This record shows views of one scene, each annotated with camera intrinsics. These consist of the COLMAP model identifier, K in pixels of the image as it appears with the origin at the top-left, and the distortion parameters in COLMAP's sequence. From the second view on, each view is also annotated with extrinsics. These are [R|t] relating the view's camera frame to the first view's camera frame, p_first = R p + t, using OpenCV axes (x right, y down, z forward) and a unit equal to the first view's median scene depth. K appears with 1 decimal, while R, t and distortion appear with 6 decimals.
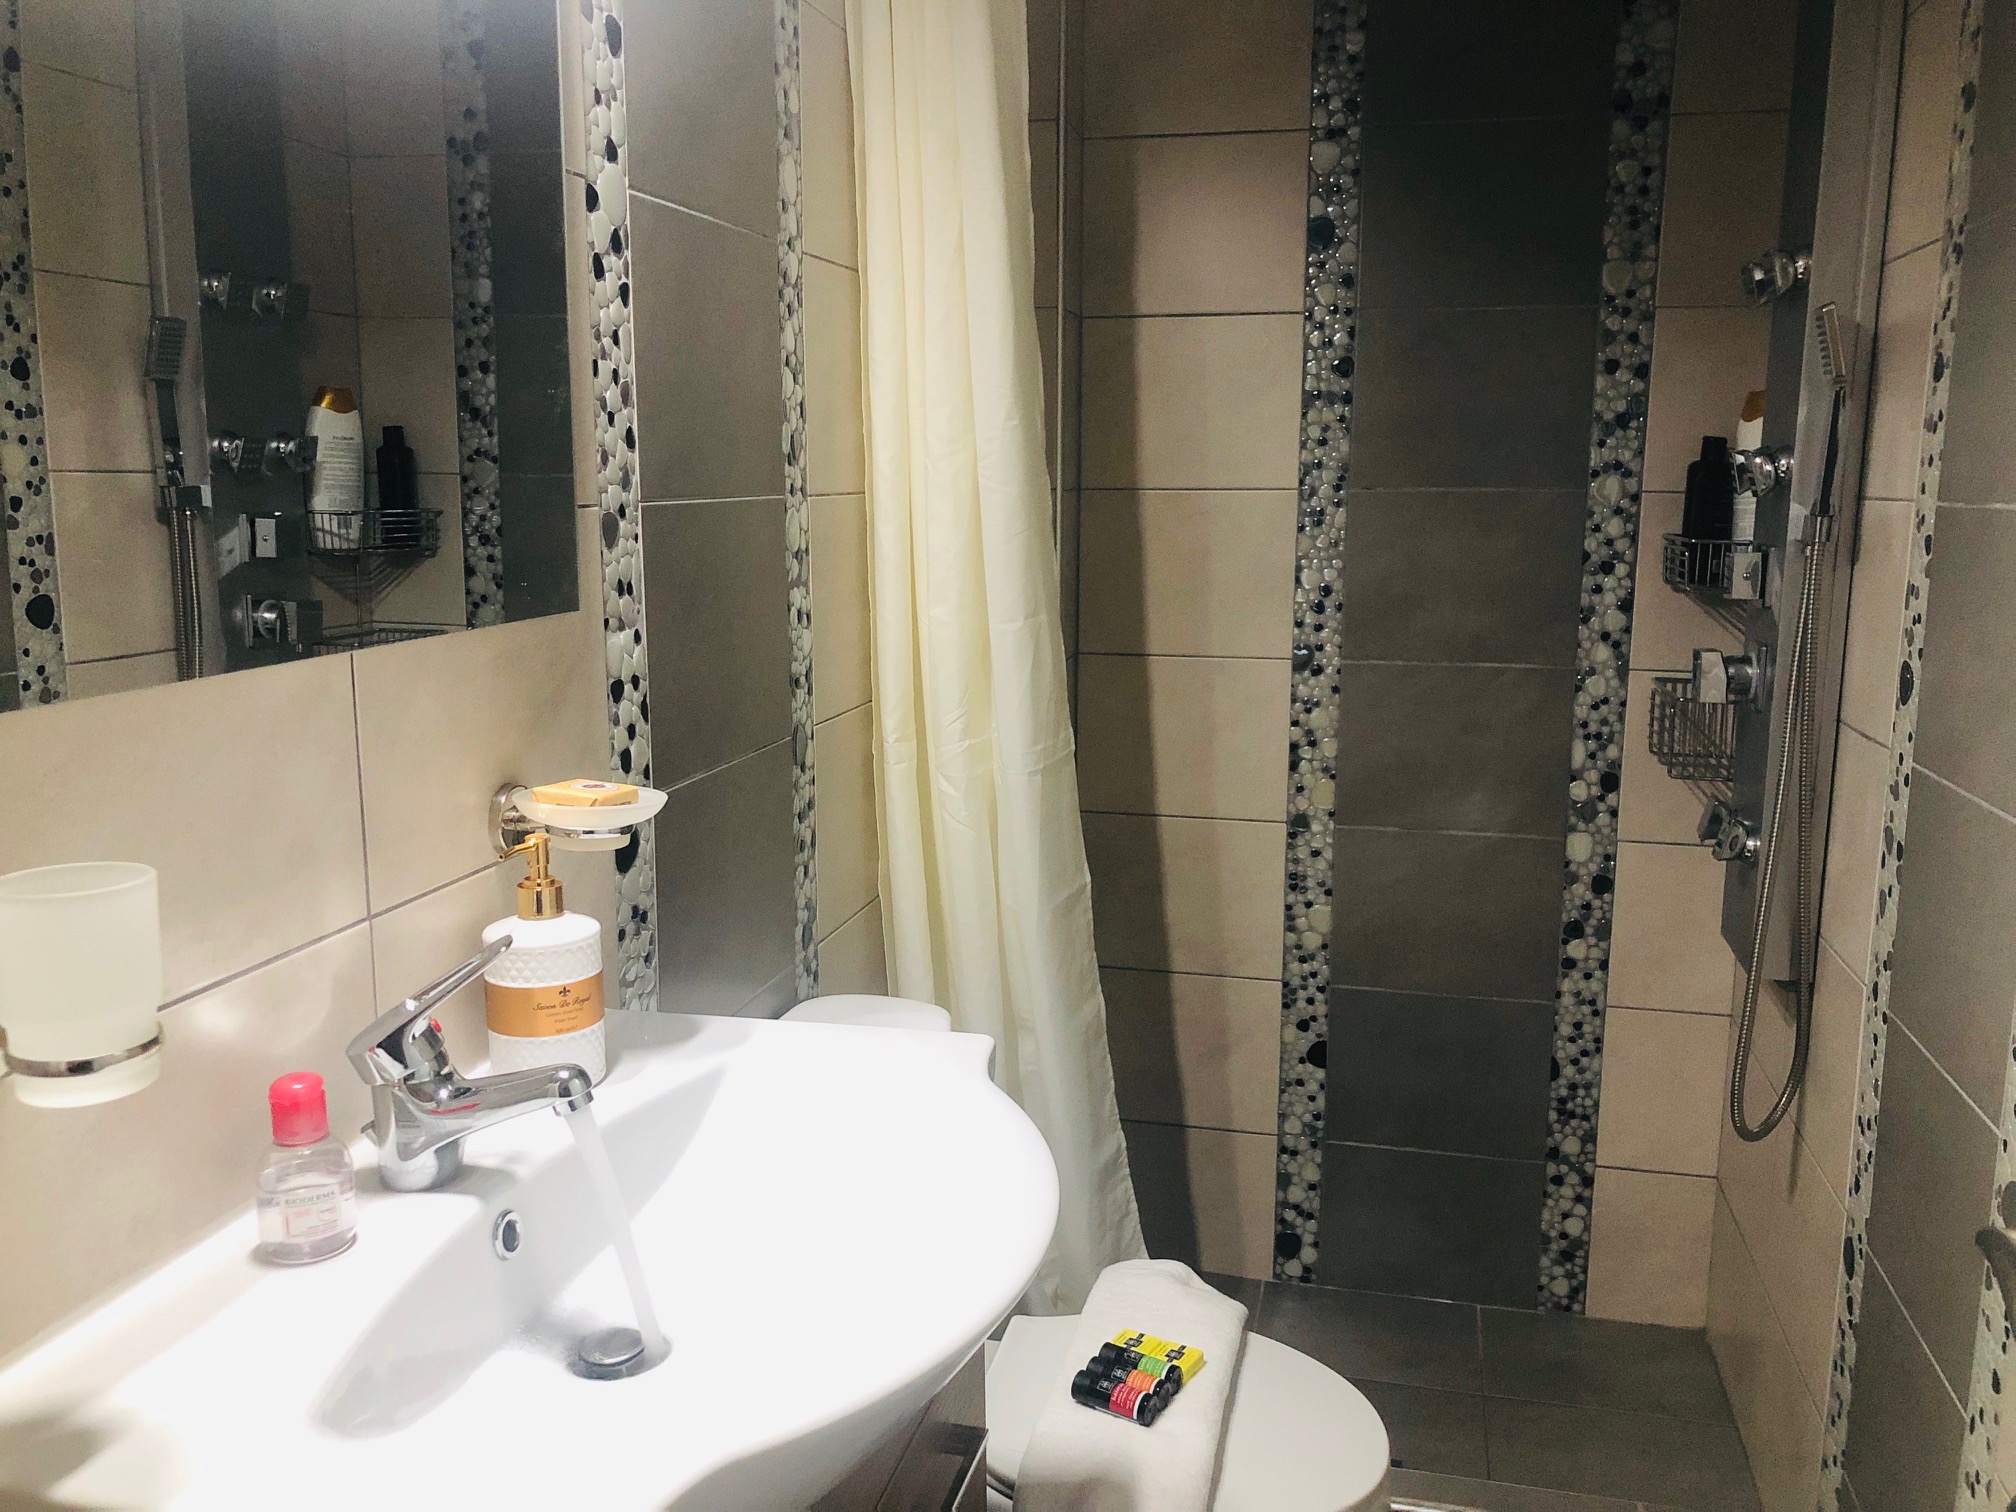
lens RADIAL K [[1634.7, 0, 1018.1], [0, 1634.7, 744.5], [0, 0, 1]] dist [0.030288, -0.039395]
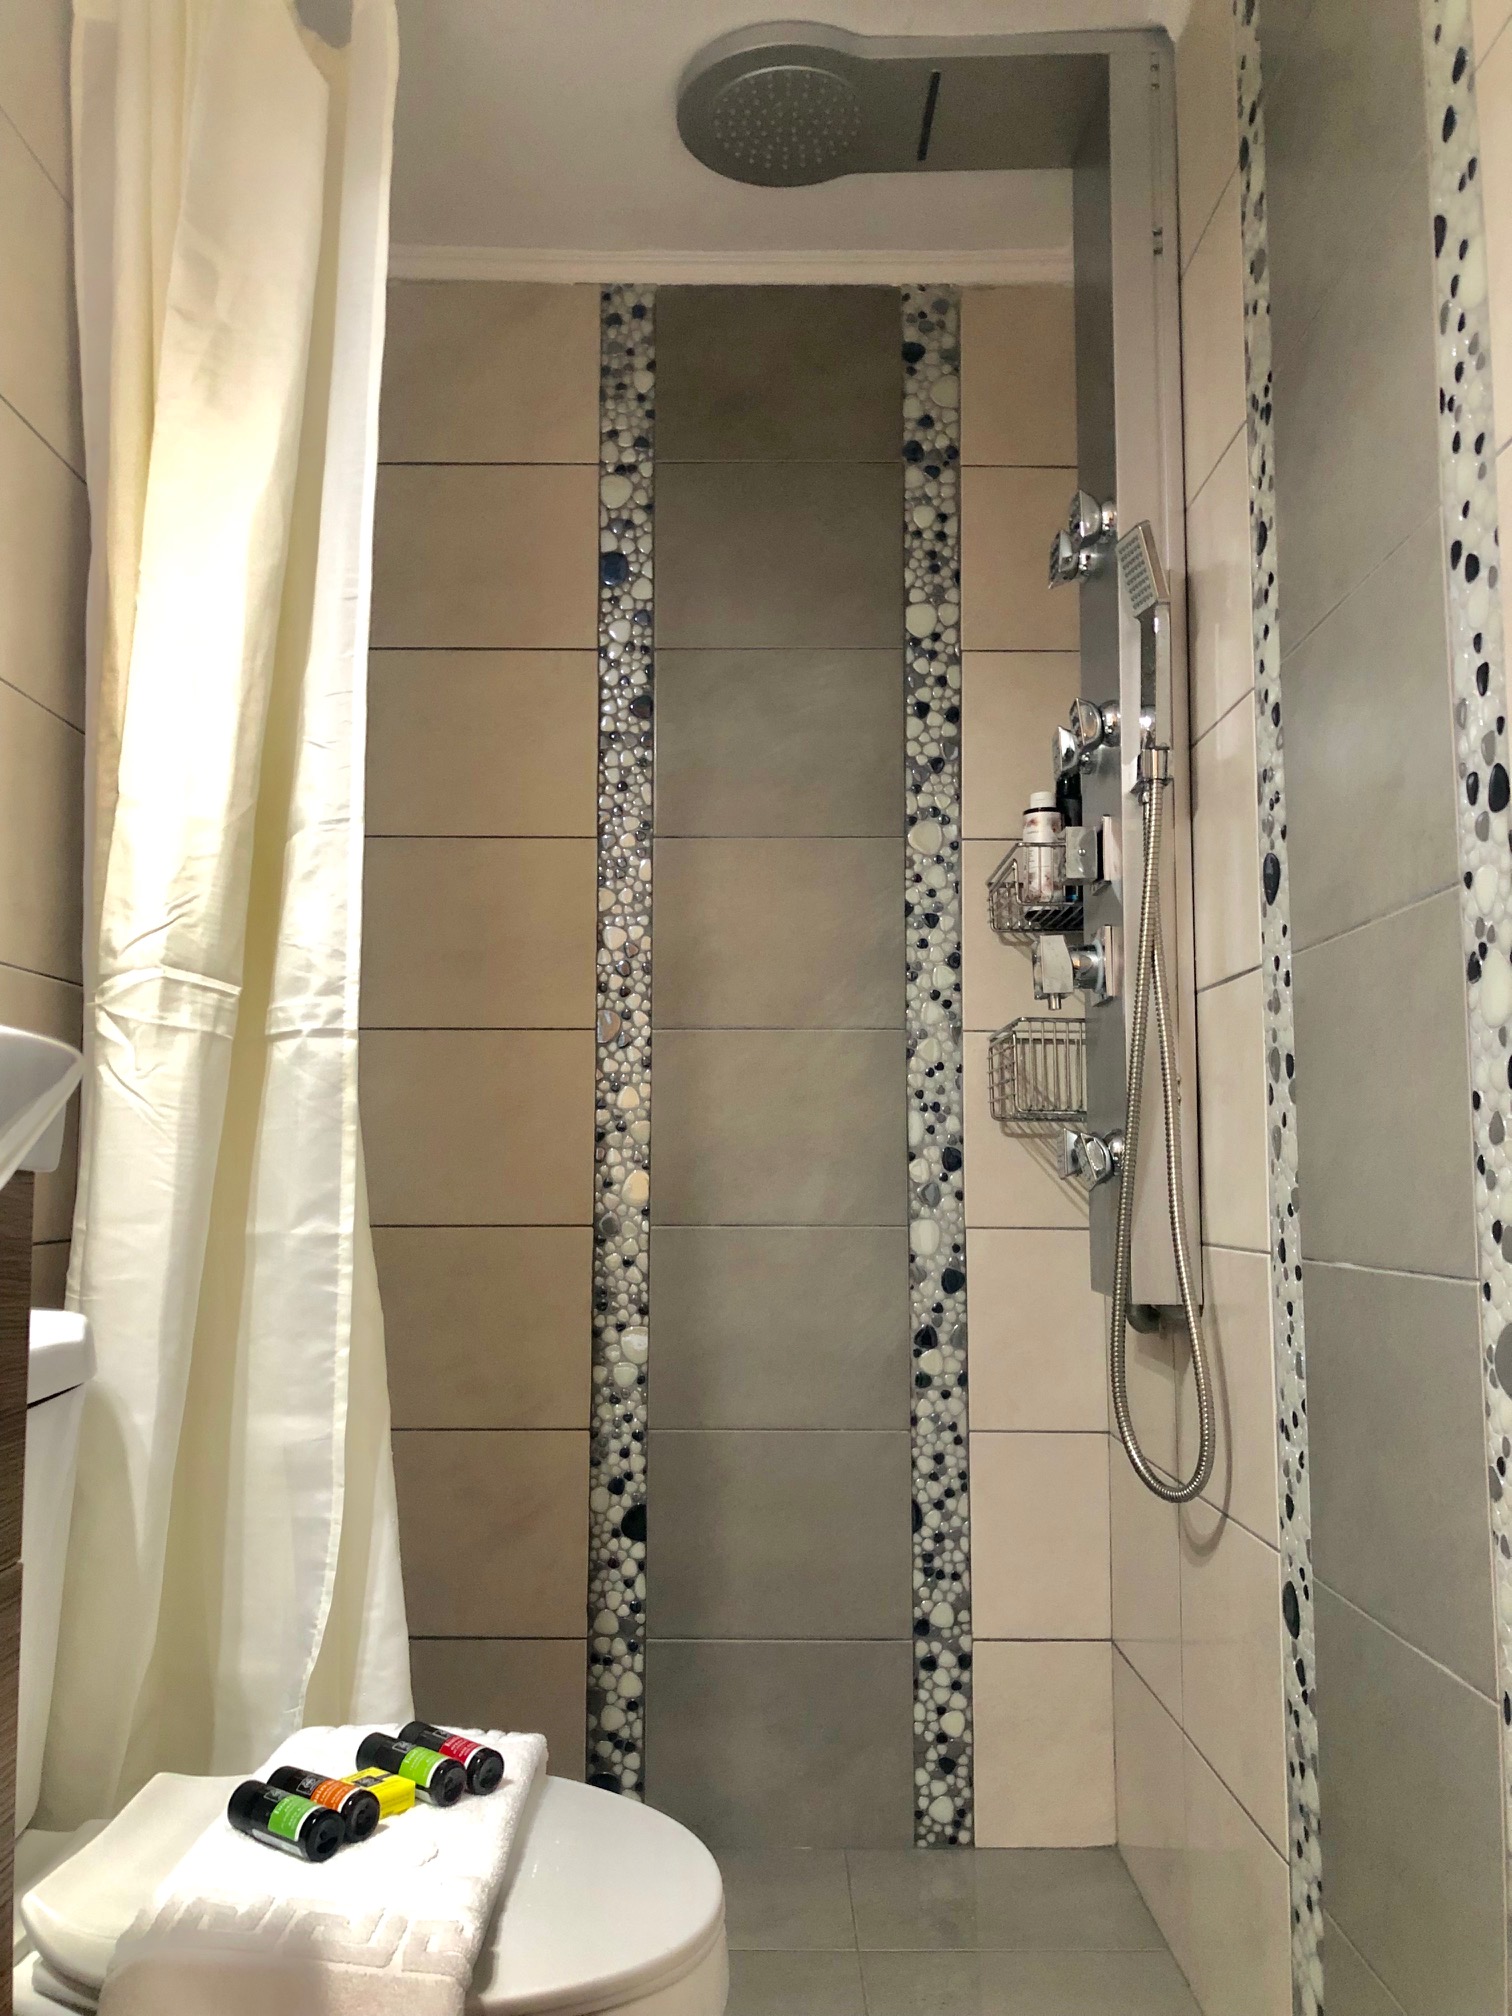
lens RADIAL K [[1634.7, 0, 742.5], [0, 1634.7, 996.2], [0, 0, 1]] dist [0.030288, -0.039395]
pose [[0.972874, 0.020573, 0.230420, 0.047345], [0.041501, 0.964358, -0.261325, 0.163695], [-0.227584, 0.263799, 0.937345, 0.182251]]
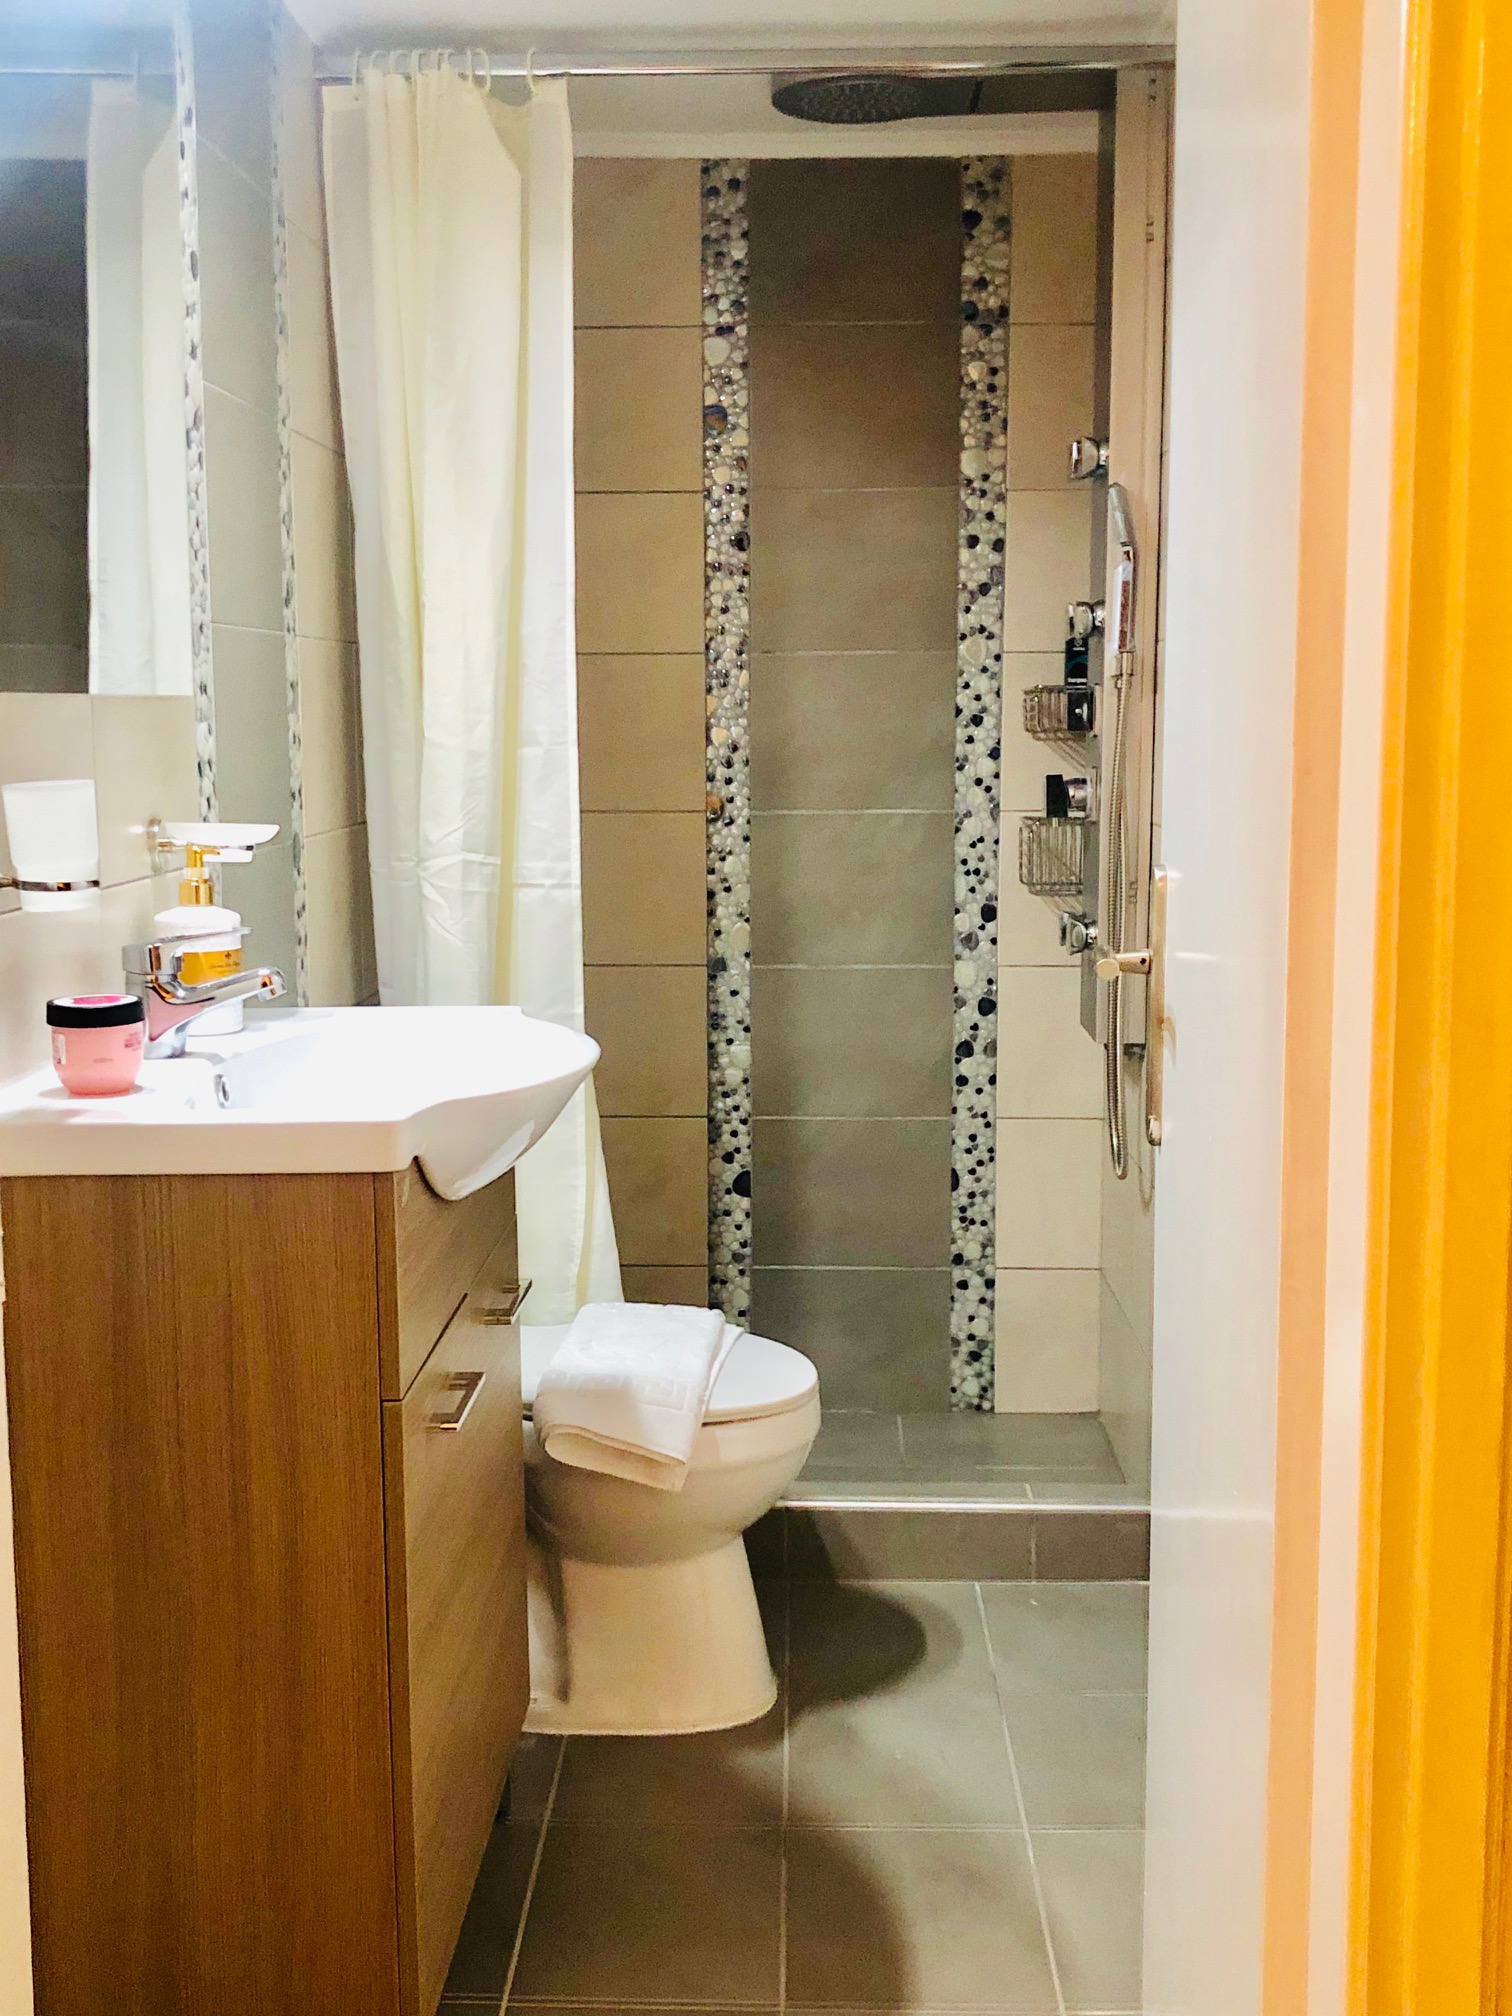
lens RADIAL K [[2184.9, 0, 739.9], [0, 2184.9, 1020.7], [0, 0, 1]] dist [0.013571, 0.000000]
pose [[0.979989, -0.035196, 0.195914, -0.100119], [0.041084, 0.998816, -0.026069, 0.128612], [-0.194764, 0.033597, 0.980275, -0.424026]]
